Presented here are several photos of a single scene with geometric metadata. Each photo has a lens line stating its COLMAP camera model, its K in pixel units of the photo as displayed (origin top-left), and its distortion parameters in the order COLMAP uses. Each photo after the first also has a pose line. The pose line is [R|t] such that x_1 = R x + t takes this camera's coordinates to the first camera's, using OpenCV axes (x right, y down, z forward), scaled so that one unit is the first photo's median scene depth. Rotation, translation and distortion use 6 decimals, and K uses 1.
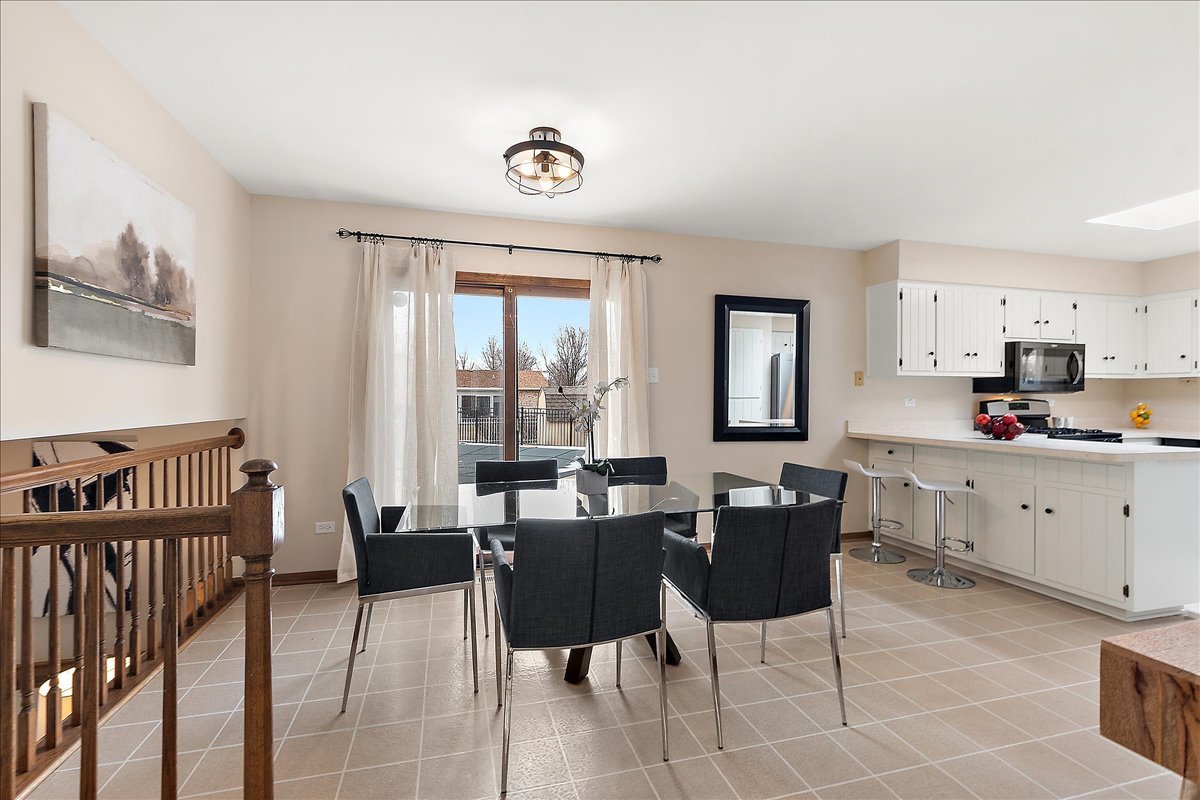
lens RADIAL K [[546.6, 0, 589.7], [0, 546.6, 398.8], [0, 0, 1]] dist [-0.007467, -0.000586]
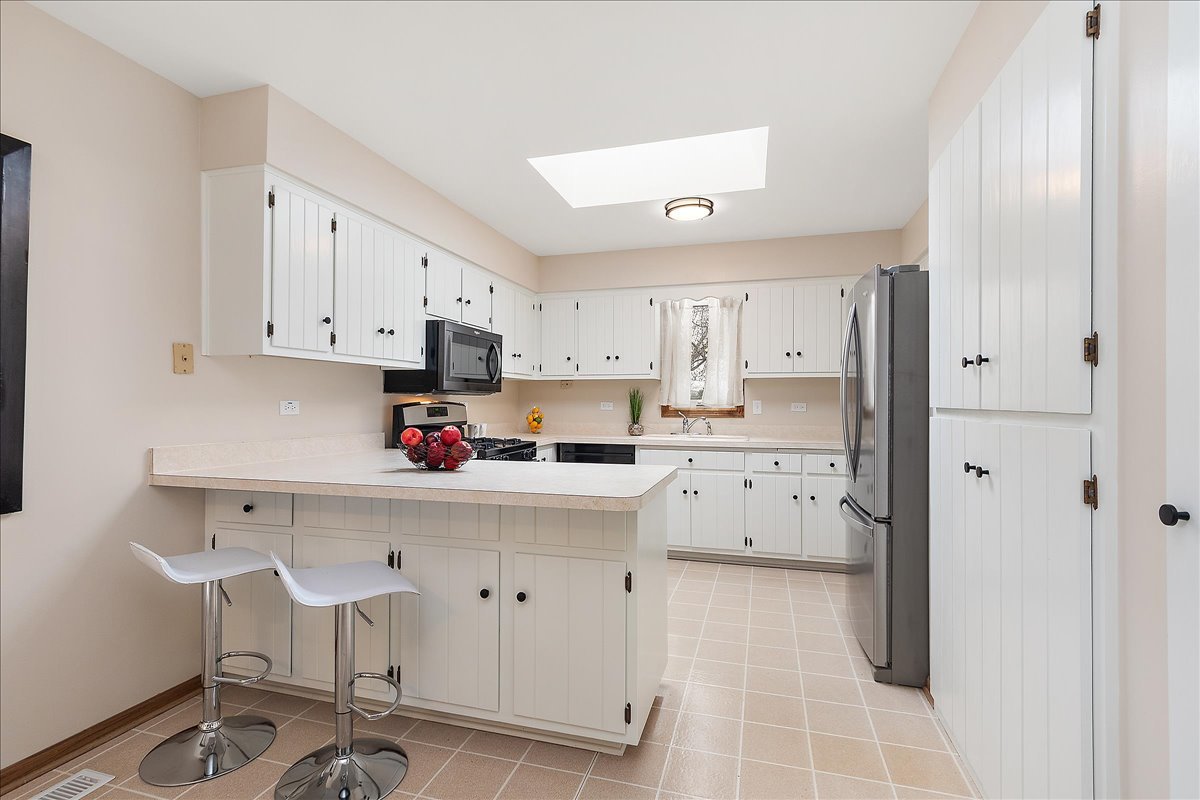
lens RADIAL K [[546.6, 0, 589.0], [0, 546.6, 398.1], [0, 0, 1]] dist [-0.007467, -0.000586]
pose [[0.532297, 0.006011, 0.846537, 0.290921], [0.001793, 0.999965, -0.008227, 0.001966], [-0.846556, 0.005897, 0.532267, 0.464460]]
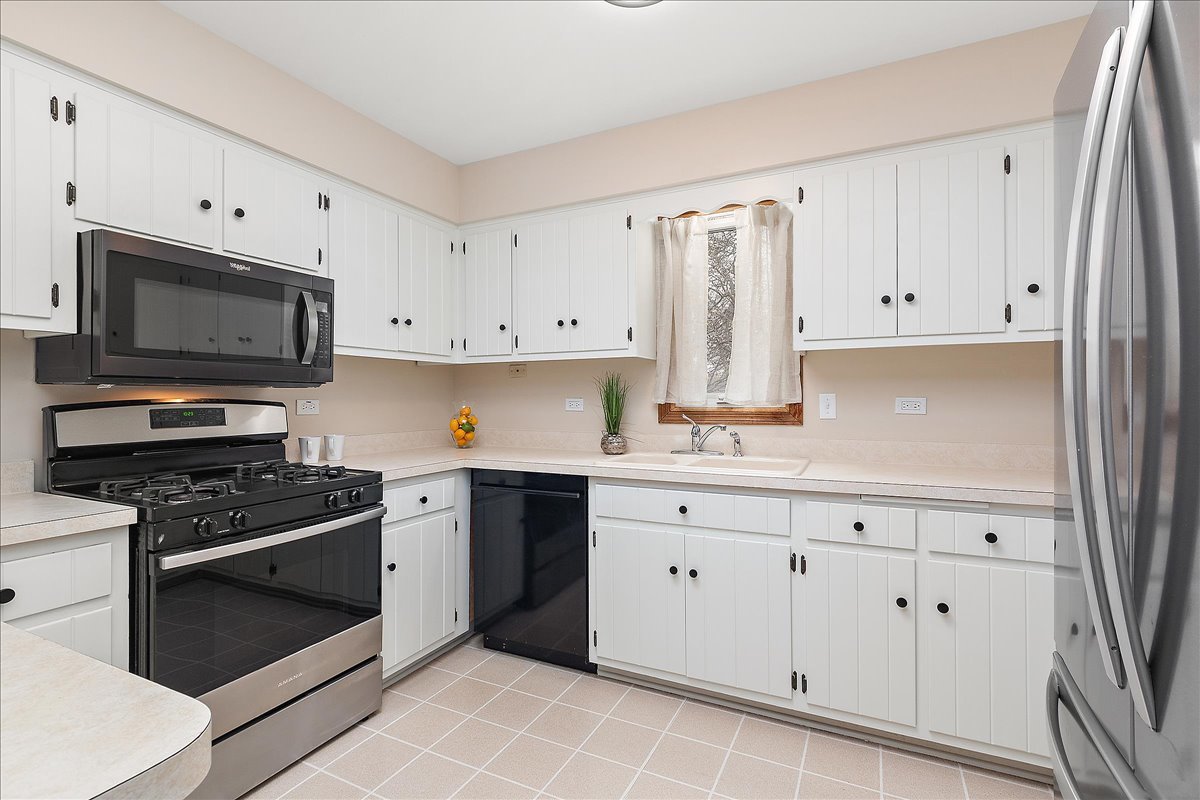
lens RADIAL K [[546.6, 0, 591.1], [0, 546.6, 395.9], [0, 0, 1]] dist [-0.007467, -0.000586]
pose [[0.667103, 0.000417, 0.744966, 0.743591], [0.007732, 0.999942, -0.007483, 0.003400], [-0.744926, 0.010752, 0.667061, 0.549970]]
